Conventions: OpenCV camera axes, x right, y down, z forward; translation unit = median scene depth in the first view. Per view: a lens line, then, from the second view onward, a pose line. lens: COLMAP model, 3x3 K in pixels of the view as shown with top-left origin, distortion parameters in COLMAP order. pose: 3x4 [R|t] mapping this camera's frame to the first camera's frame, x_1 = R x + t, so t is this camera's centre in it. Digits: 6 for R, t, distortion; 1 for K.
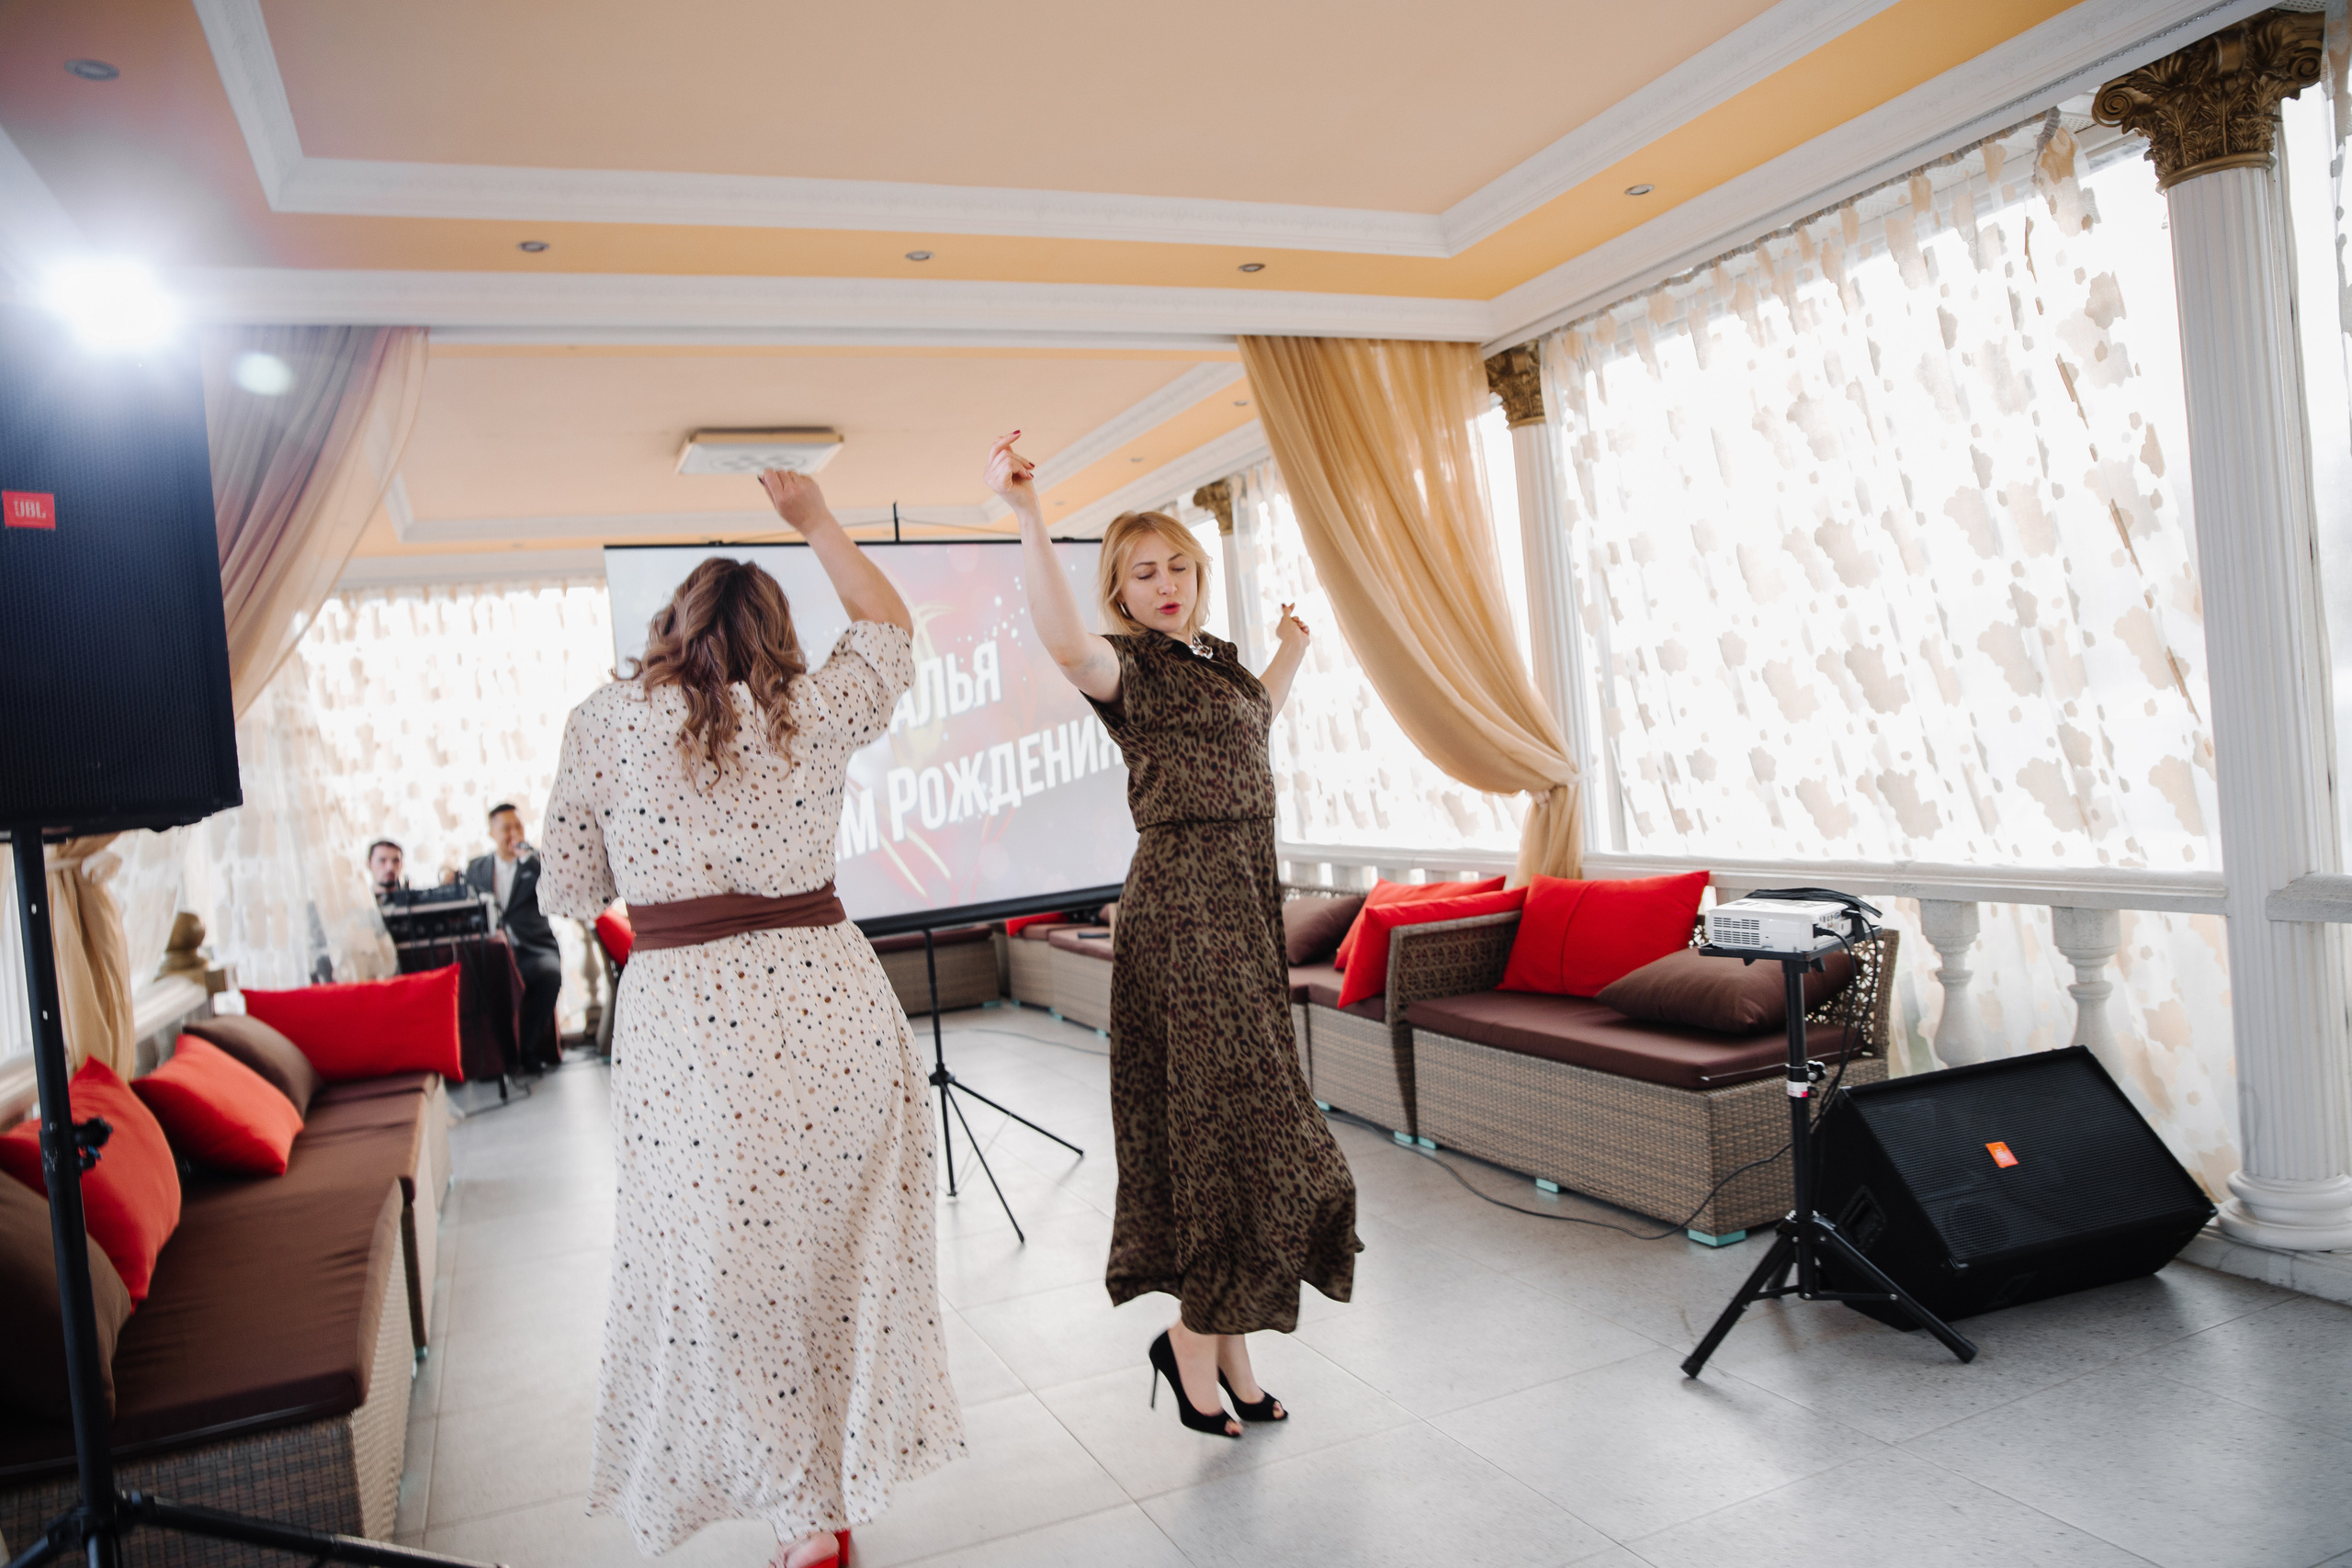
lens RADIAL K [[1592.3, 0, 1182.7], [0, 1592.3, 771.0], [0, 0, 1]] dist [-0.126166, 0.084557]
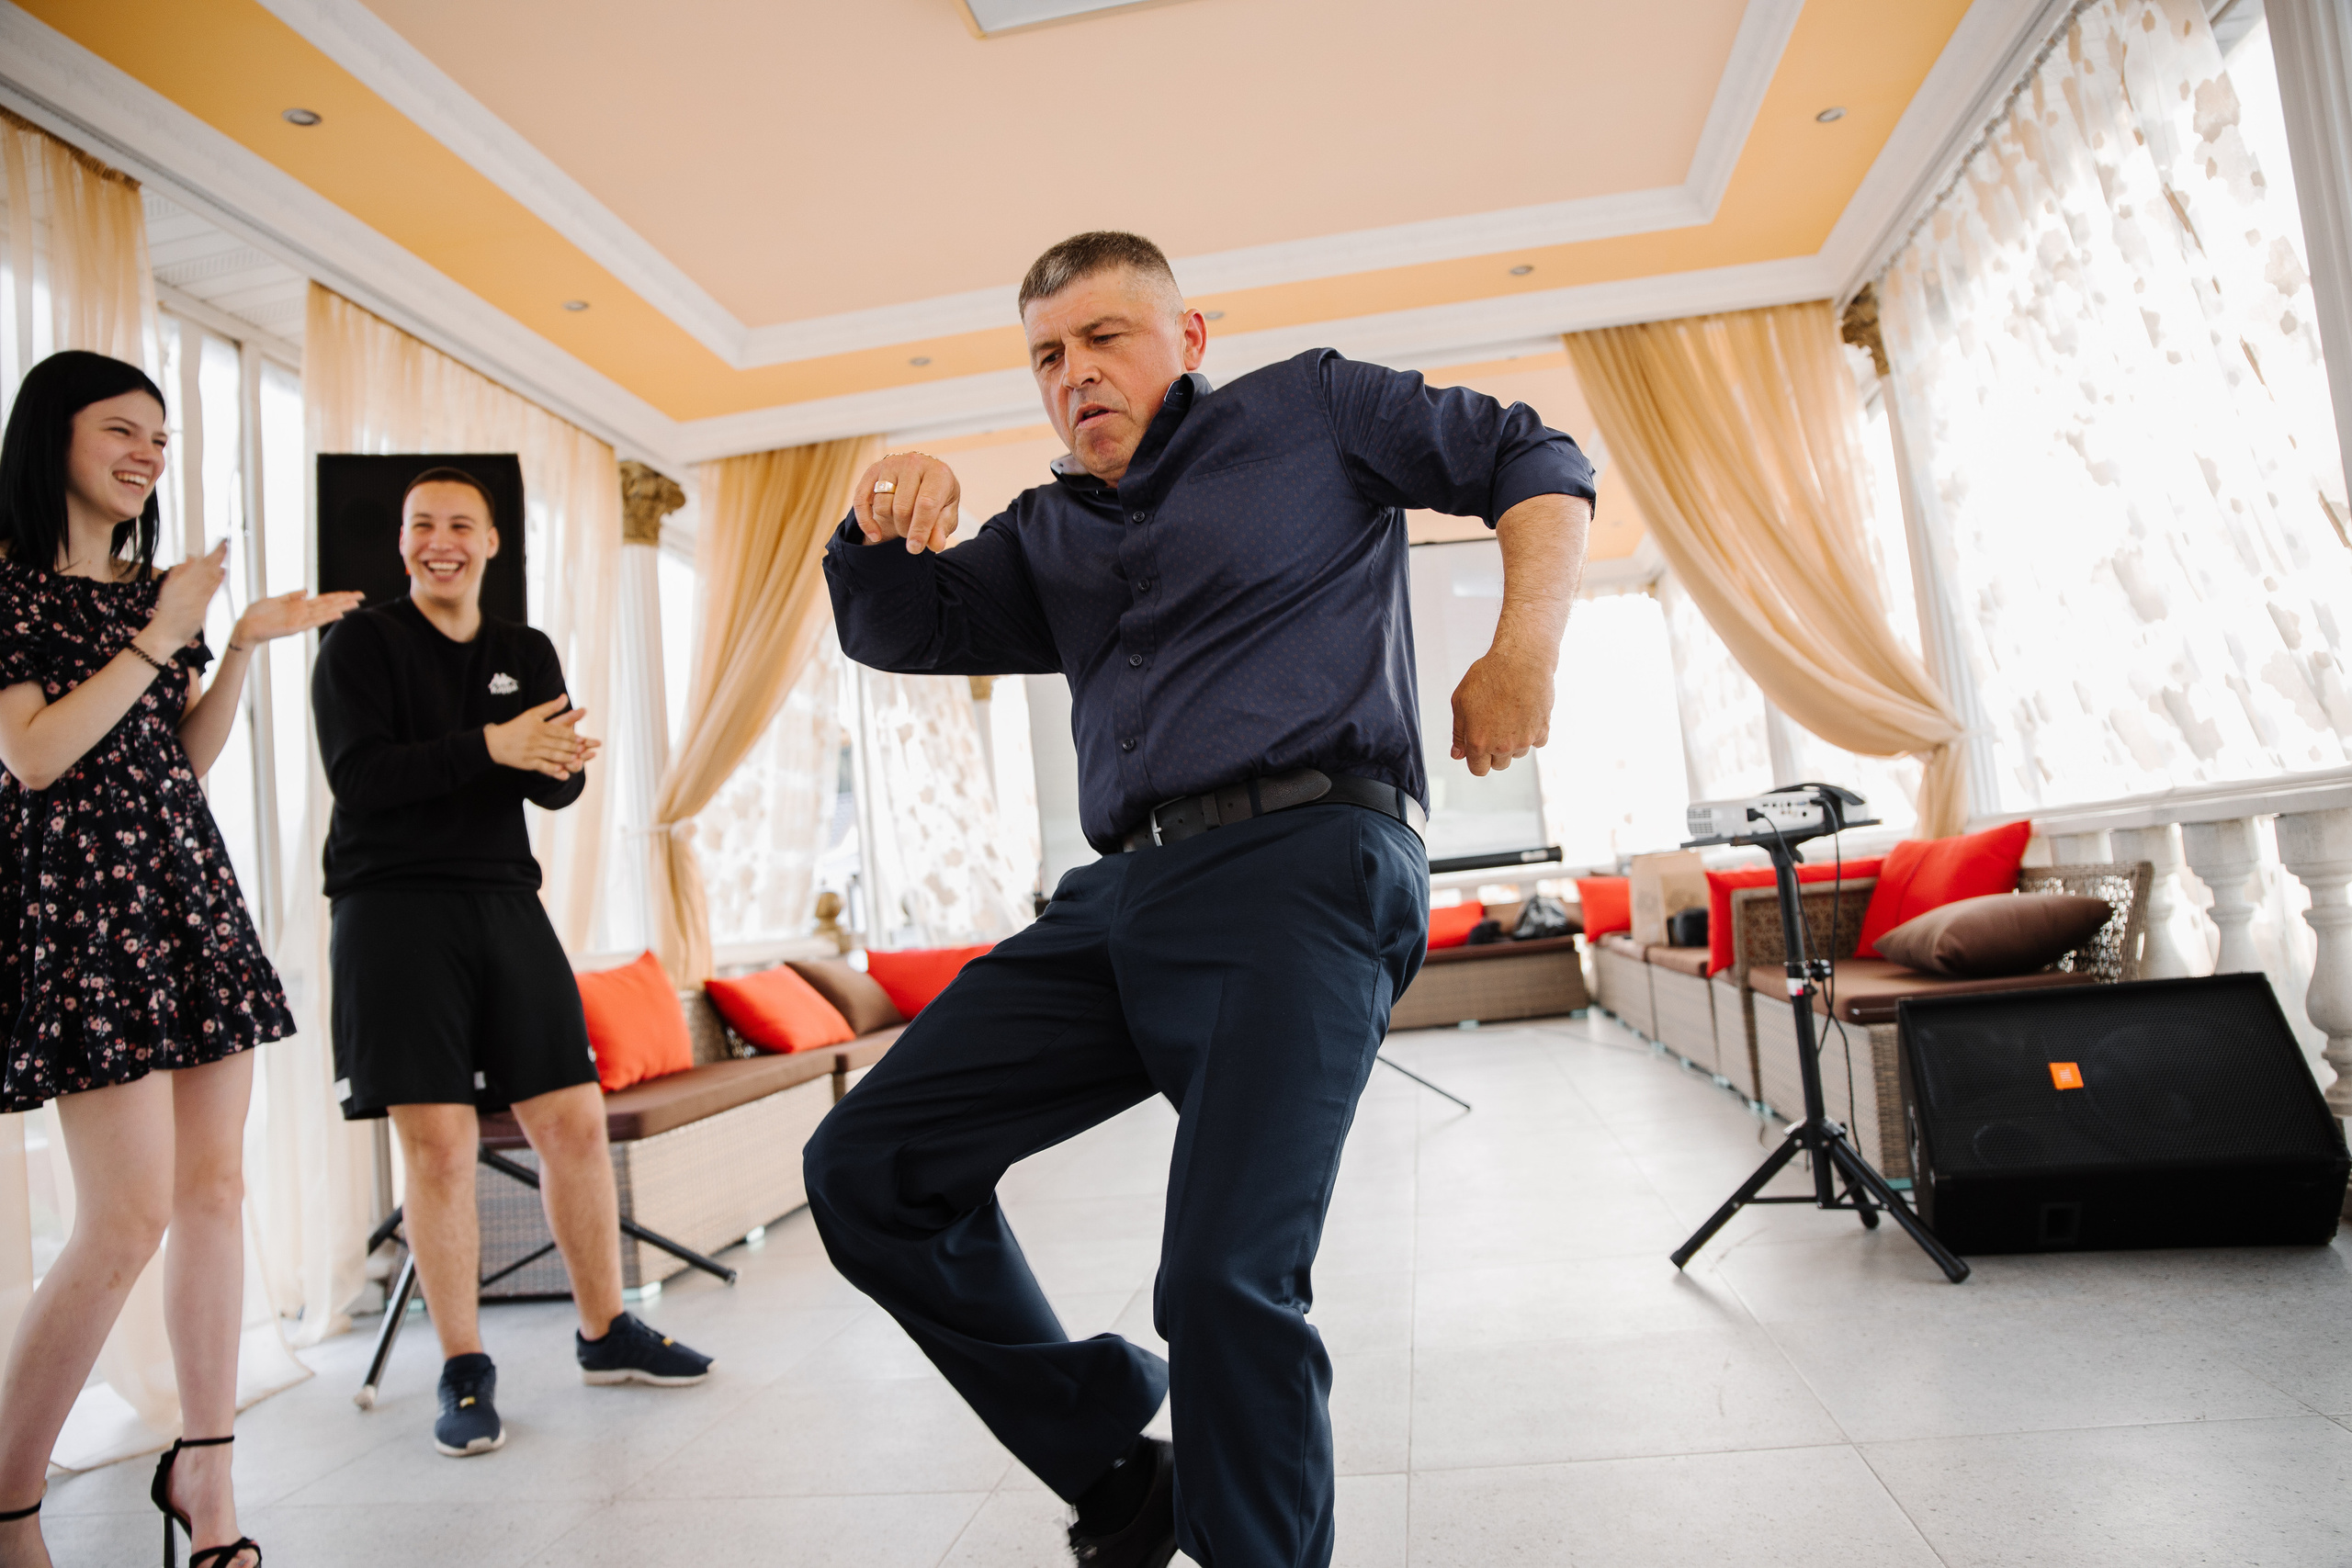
lens RADIAL K [[1592.3, 0, 1205.1], [0, 1592.3, 775.5], [0, 0, 1]] dist [-0.126166, 0.084557]
pose [[0.853701, -0.042276, -0.519045, 0.365937], [0.018162, 0.998510, -0.051455, 0.071374], [0.520447, 0.034501, 0.853197, -0.019890]]
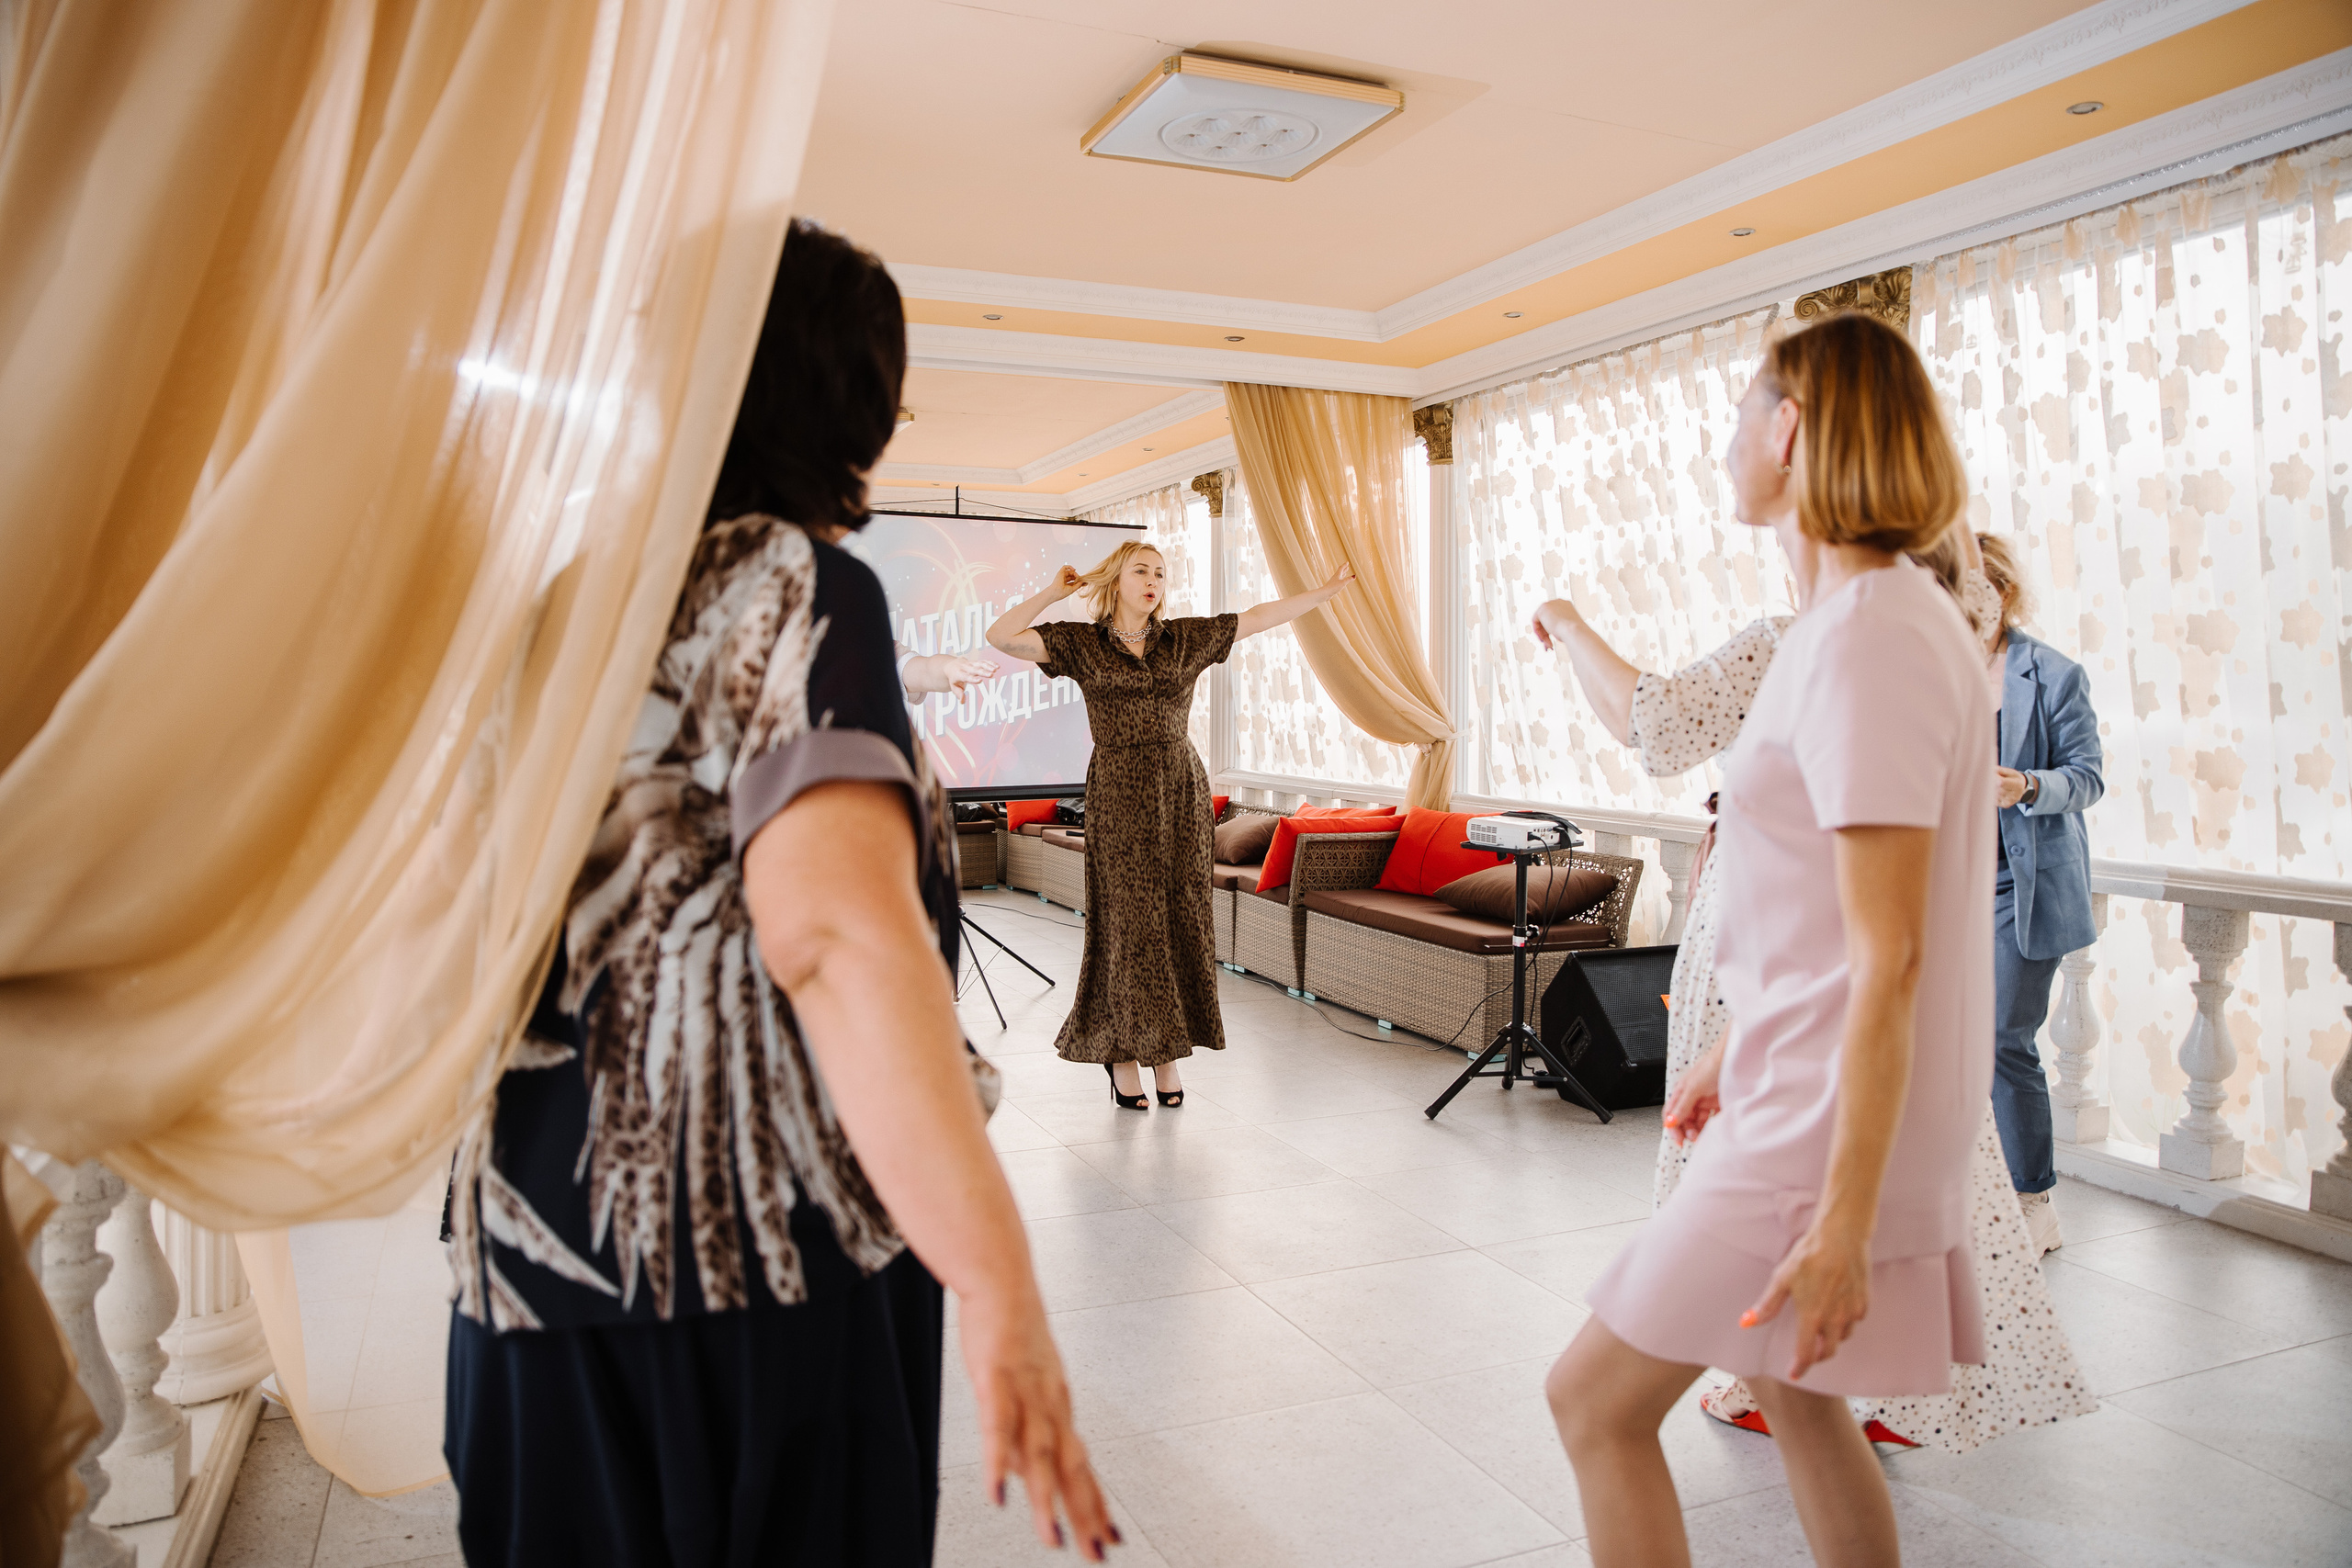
lens RADIAL K [[1592.3, 0, 1167.5], [0, 1592.3, 786.3], [0, 0, 1]] dist [-0.126166, 0.084557]
pose [[0.995934, 0.089588, -0.009420, 0.030826], [-0.089060, 0.994945, 0.046390, 0.006317], [0.013528, -0.045362, 0.998879, -0.342237]]
